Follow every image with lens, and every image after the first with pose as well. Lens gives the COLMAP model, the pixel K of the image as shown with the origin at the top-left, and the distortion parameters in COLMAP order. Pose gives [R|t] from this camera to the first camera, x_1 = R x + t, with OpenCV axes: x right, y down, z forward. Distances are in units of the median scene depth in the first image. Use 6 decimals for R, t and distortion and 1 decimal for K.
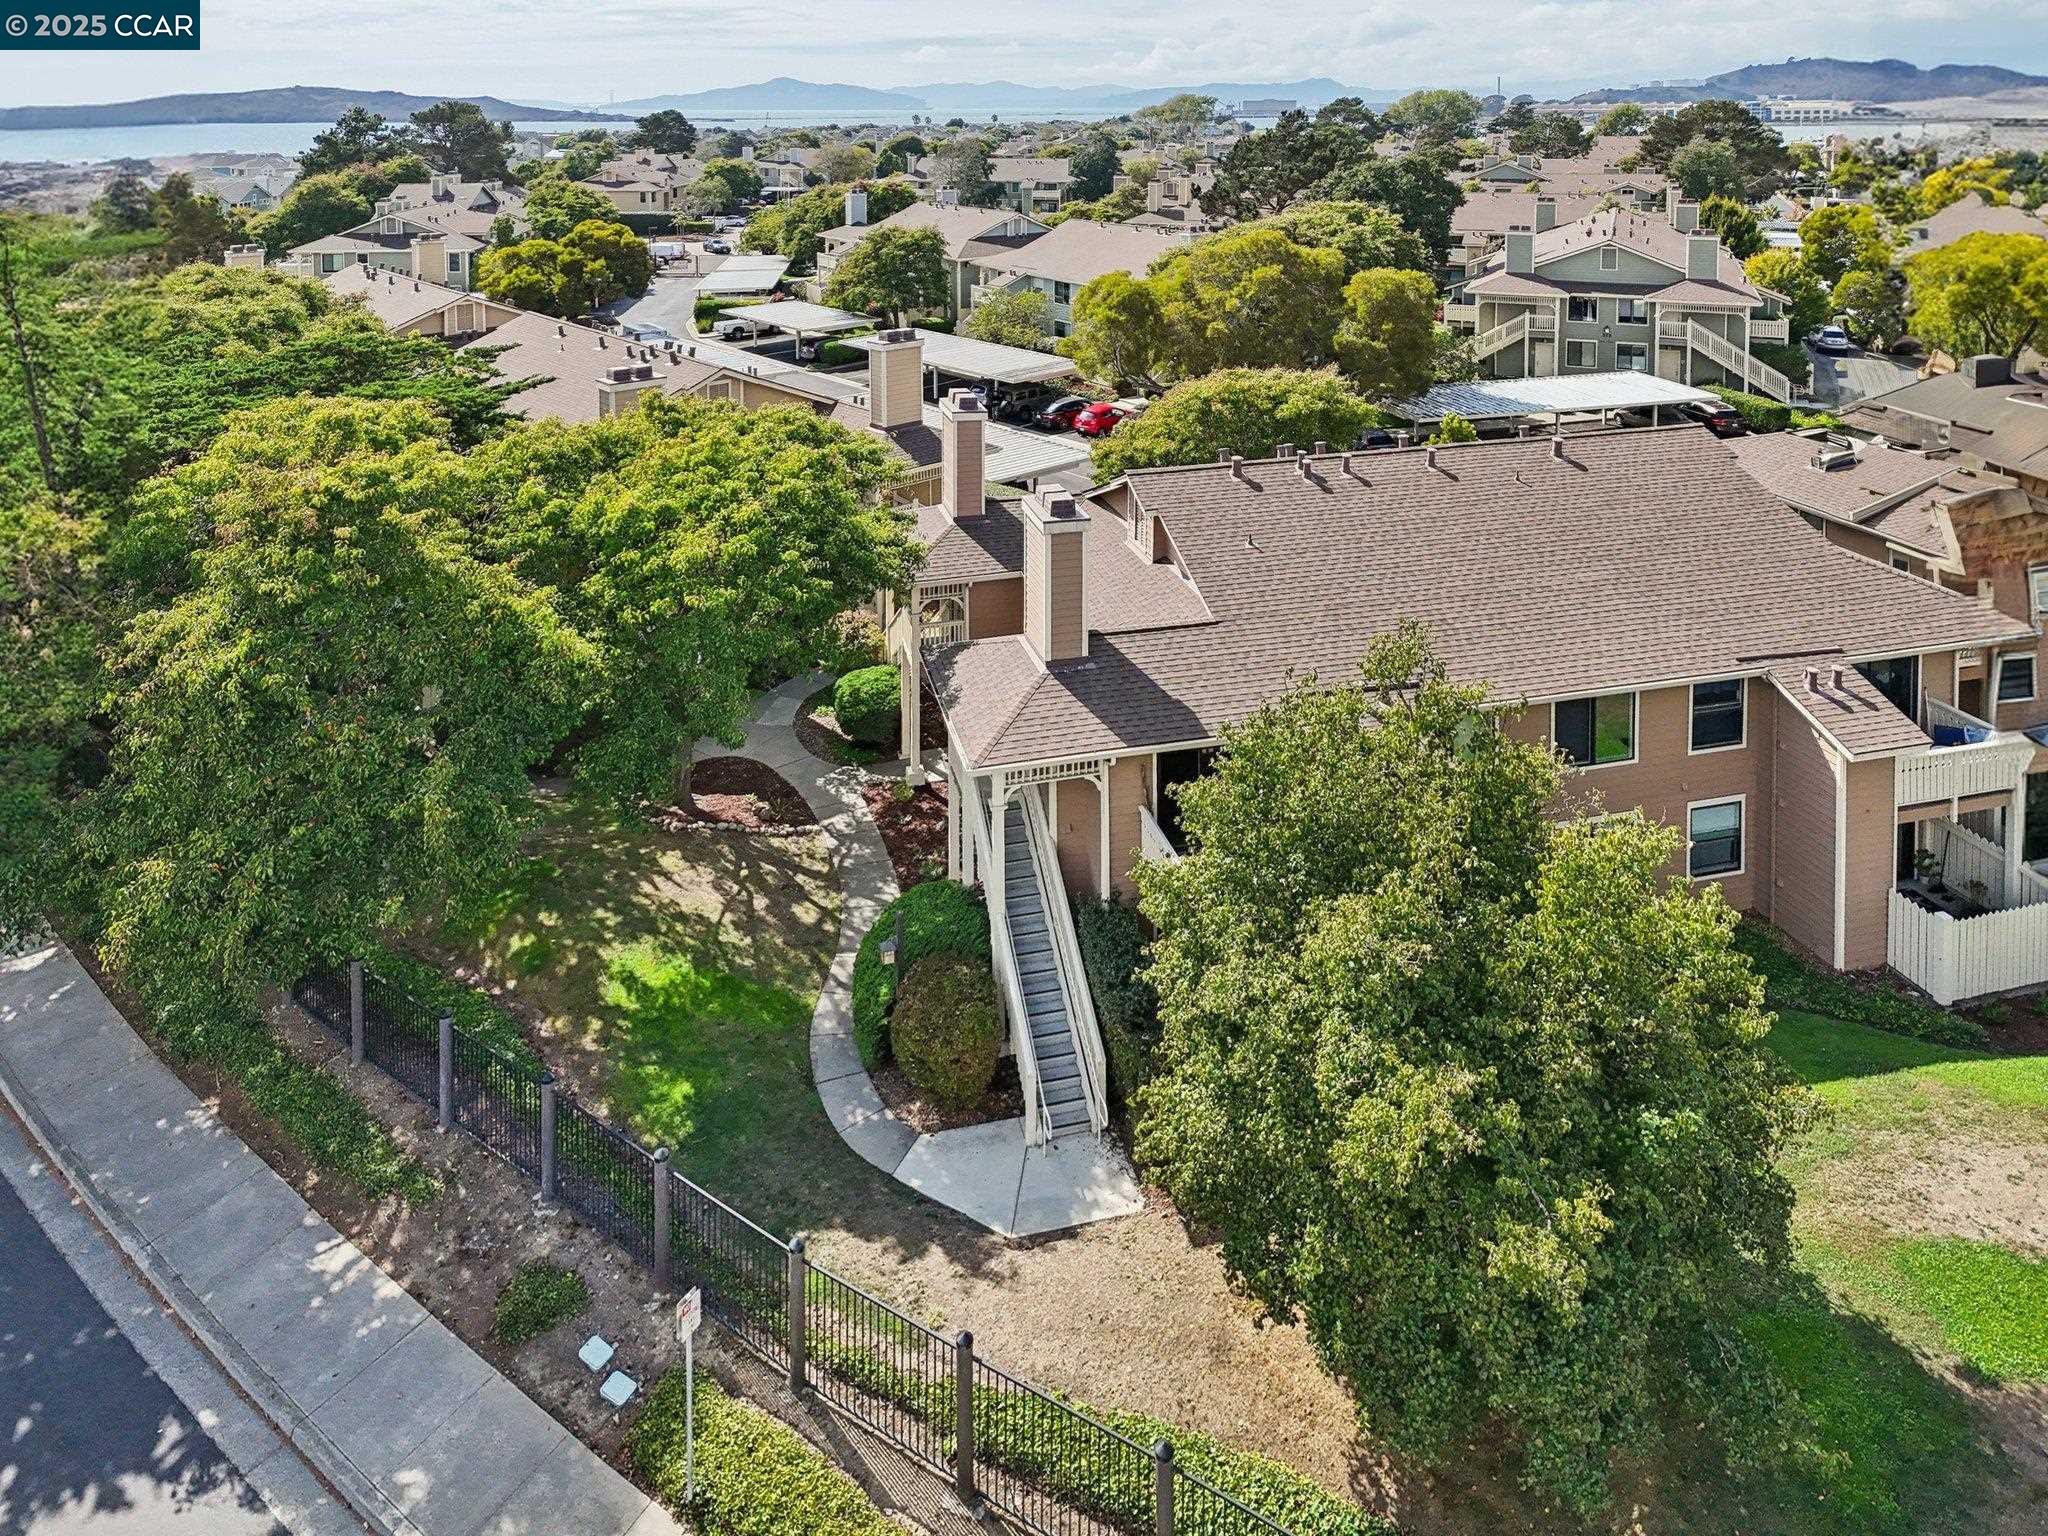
lens RADIAL K [[1450.5, 0, 1082.5], [0, 1450.5, 767.4], [0, 0, 1]] dist [0.052717, -0.037772]
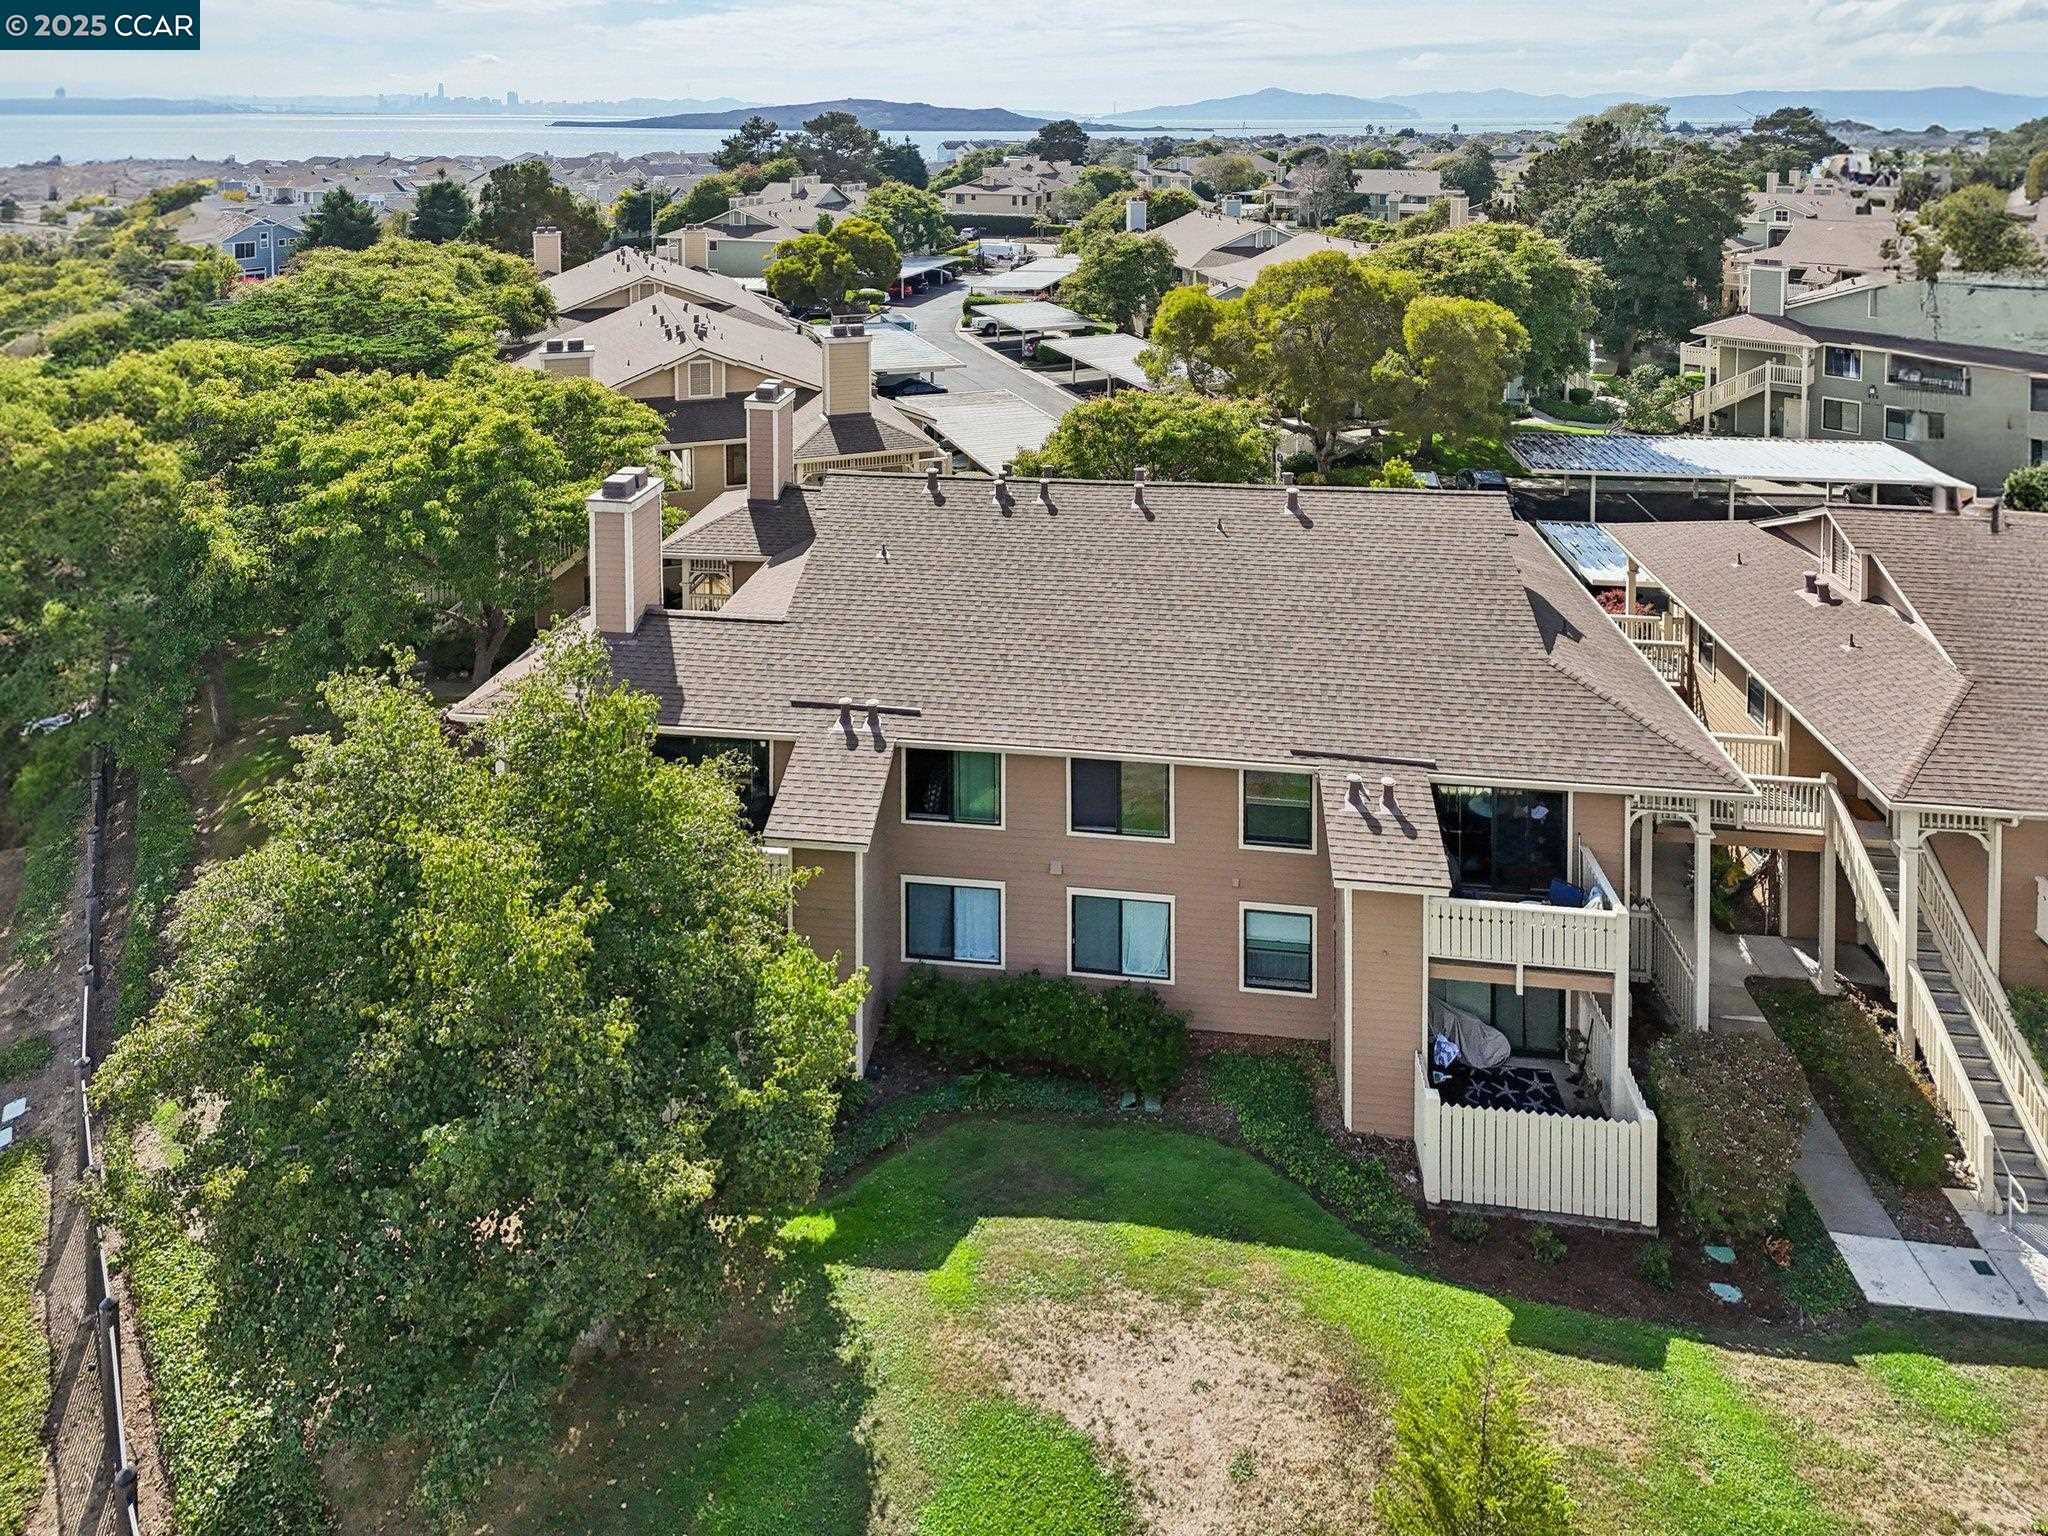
lens RADIAL K [[1450.5, 0, 1082.5], [0, 1450.5, 767.4], [0, 0, 1]] dist [0.052717, -0.037772]
pose [[0.897141, 0.185892, -0.400727, 0.325488], [-0.187948, 0.981571, 0.034564, -0.033632], [0.399767, 0.044307, 0.915546, 0.069961]]
